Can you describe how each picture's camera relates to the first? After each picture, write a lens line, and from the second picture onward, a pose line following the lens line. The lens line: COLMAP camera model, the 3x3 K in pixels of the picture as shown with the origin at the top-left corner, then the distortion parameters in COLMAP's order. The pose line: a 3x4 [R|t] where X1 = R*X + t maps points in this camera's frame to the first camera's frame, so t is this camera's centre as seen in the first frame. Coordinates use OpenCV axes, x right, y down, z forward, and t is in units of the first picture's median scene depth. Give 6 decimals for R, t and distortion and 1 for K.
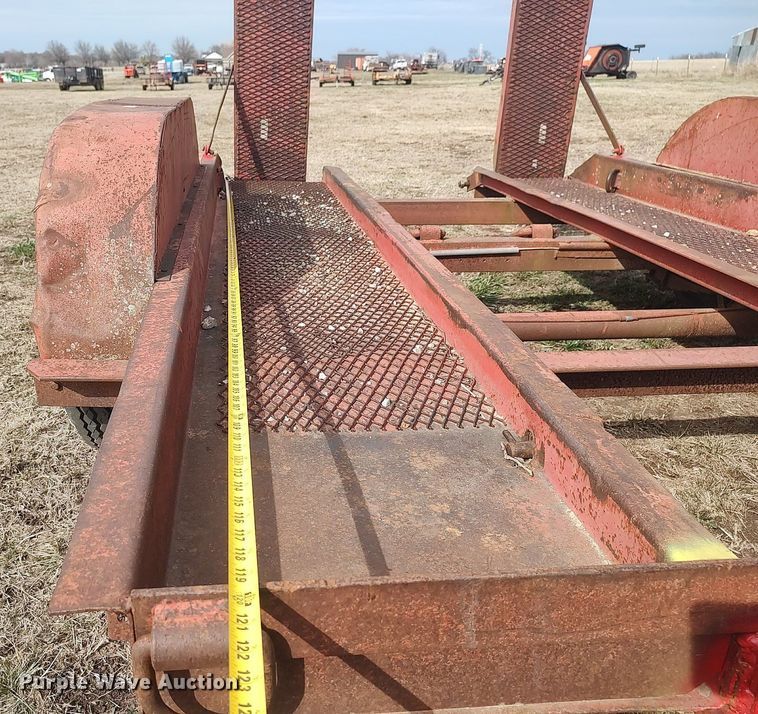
lens RADIAL K [[692.2, 0, 273.5], [0, 692.2, 353.9], [0, 0, 1]] dist [0.008938, -0.010823]
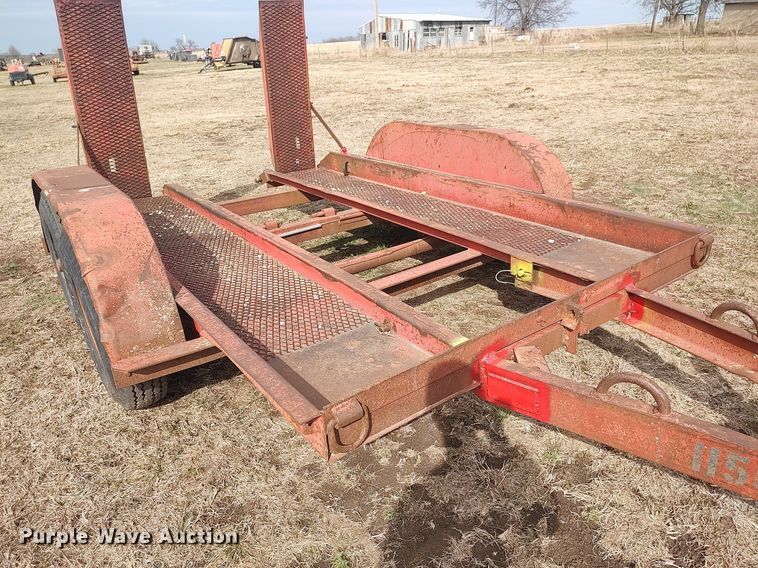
lens RADIAL K [[549.6, 0, 379.0], [0, 549.6, 284.0], [0, 0, 1]] dist [0.031424, -0.038732]
pose [[0.837624, -0.248412, 0.486495, -0.201102], [0.246960, 0.966611, 0.068364, -0.053242], [-0.487234, 0.062881, 0.871004, -0.237563]]
